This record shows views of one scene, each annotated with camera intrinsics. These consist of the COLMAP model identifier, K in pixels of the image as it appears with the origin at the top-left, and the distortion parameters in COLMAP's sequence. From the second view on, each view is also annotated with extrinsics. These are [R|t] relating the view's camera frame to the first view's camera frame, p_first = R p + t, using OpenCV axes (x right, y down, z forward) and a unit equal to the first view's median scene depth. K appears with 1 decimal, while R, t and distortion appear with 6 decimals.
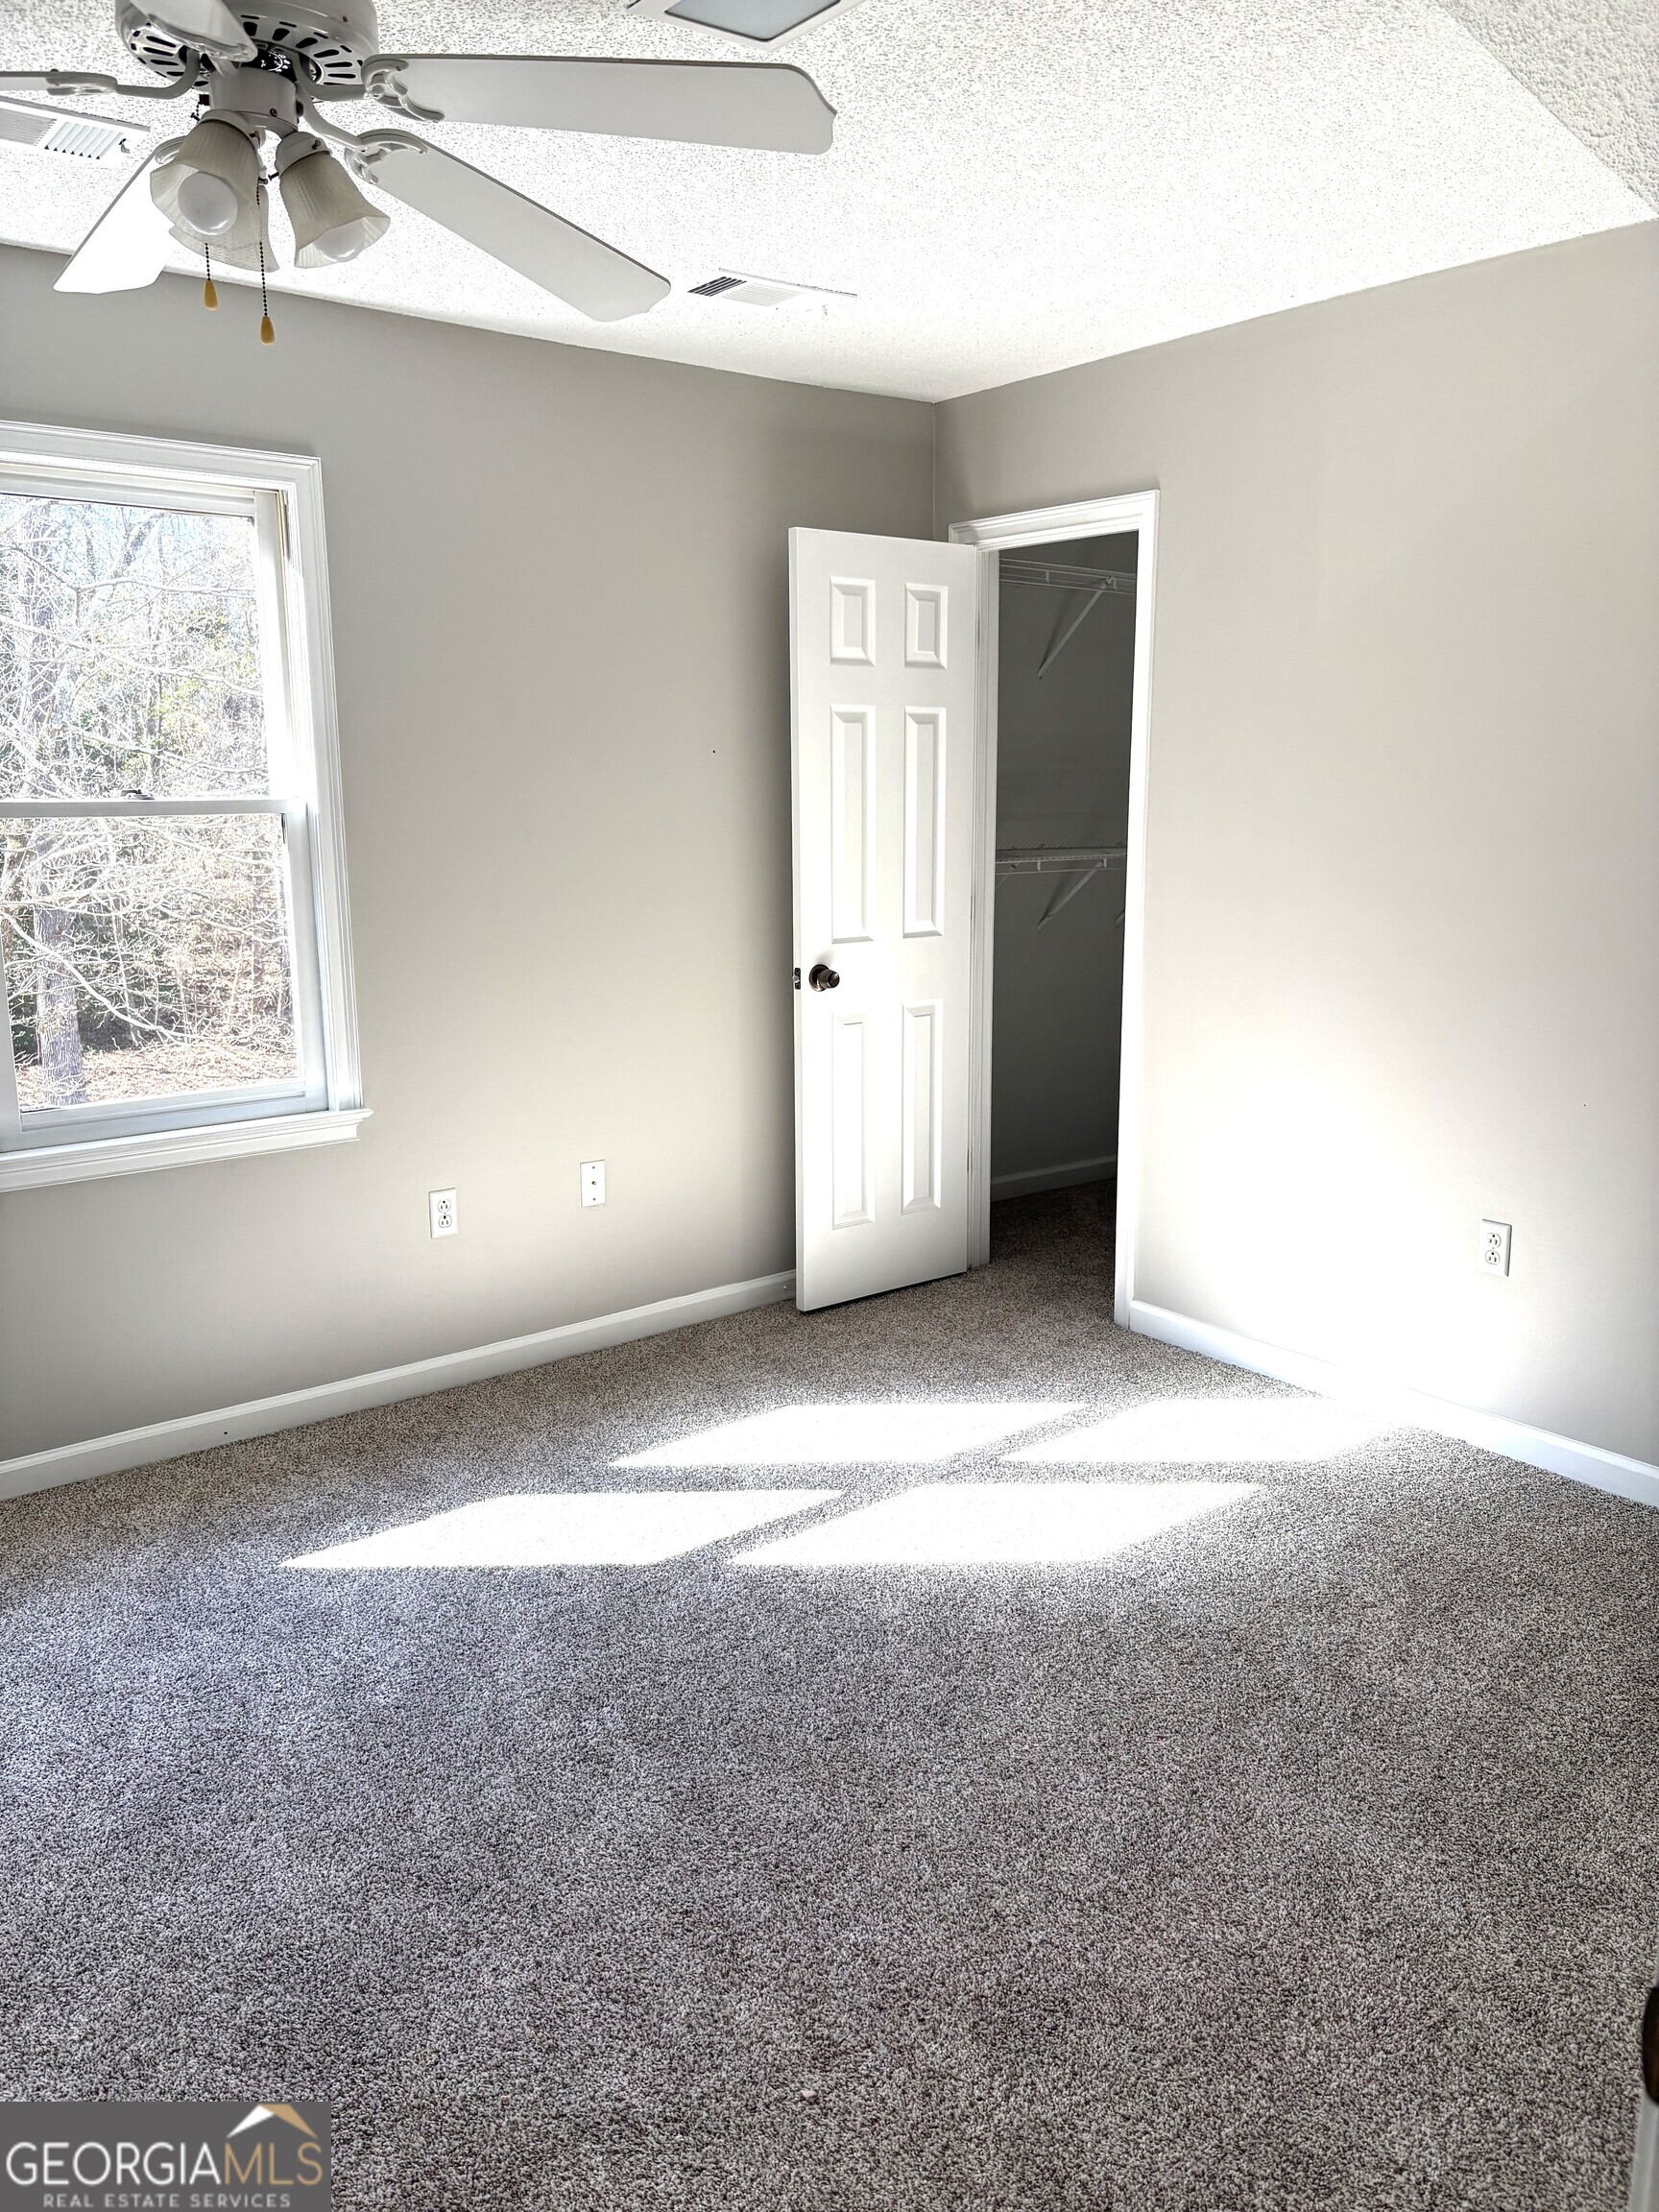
lens RADIAL K [[1706.0, 0, 896.1], [0, 1706.0, 1121.5], [0, 0, 1]] dist [0.055038, -0.034549]
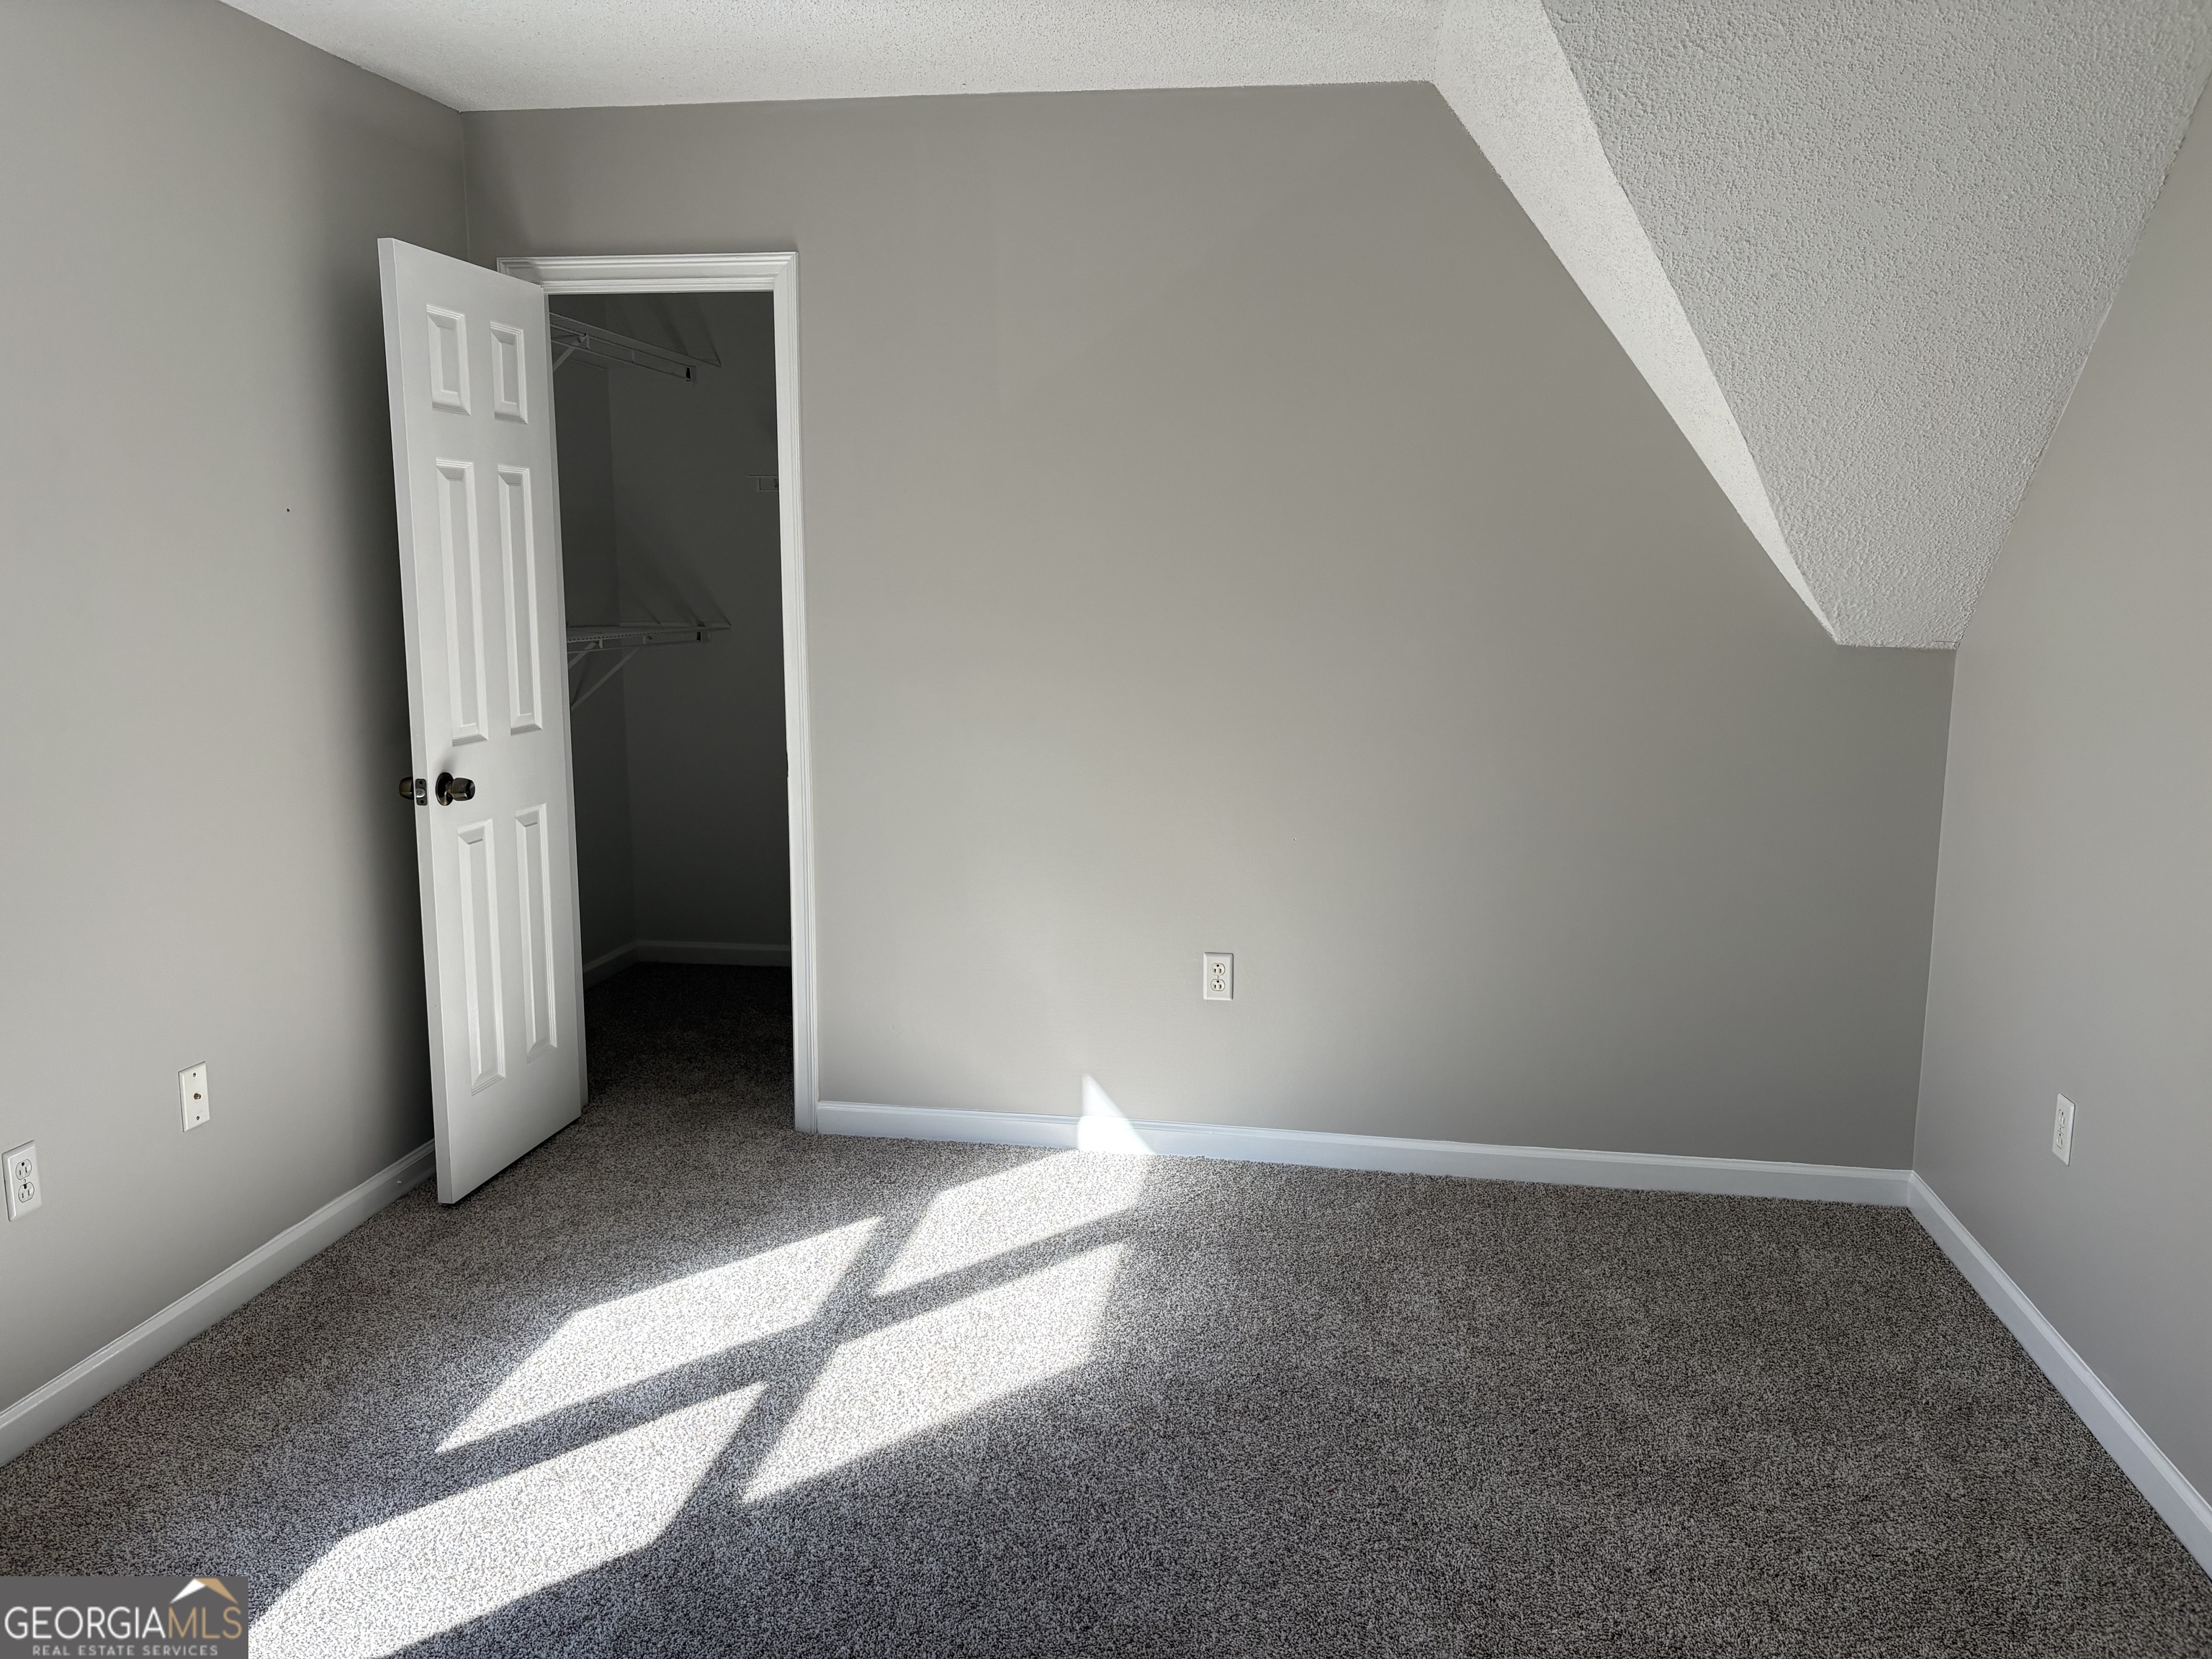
lens RADIAL K [[1706.0, 0, 1110.9], [0, 1706.0, 808.5], [0, 0, 1]] dist [0.055038, -0.034549]
pose [[0.749747, -0.094416, 0.654955, -0.355494], [0.127104, 0.991886, -0.002513, -0.033717], [-0.649403, 0.085132, 0.755664, 0.180191]]
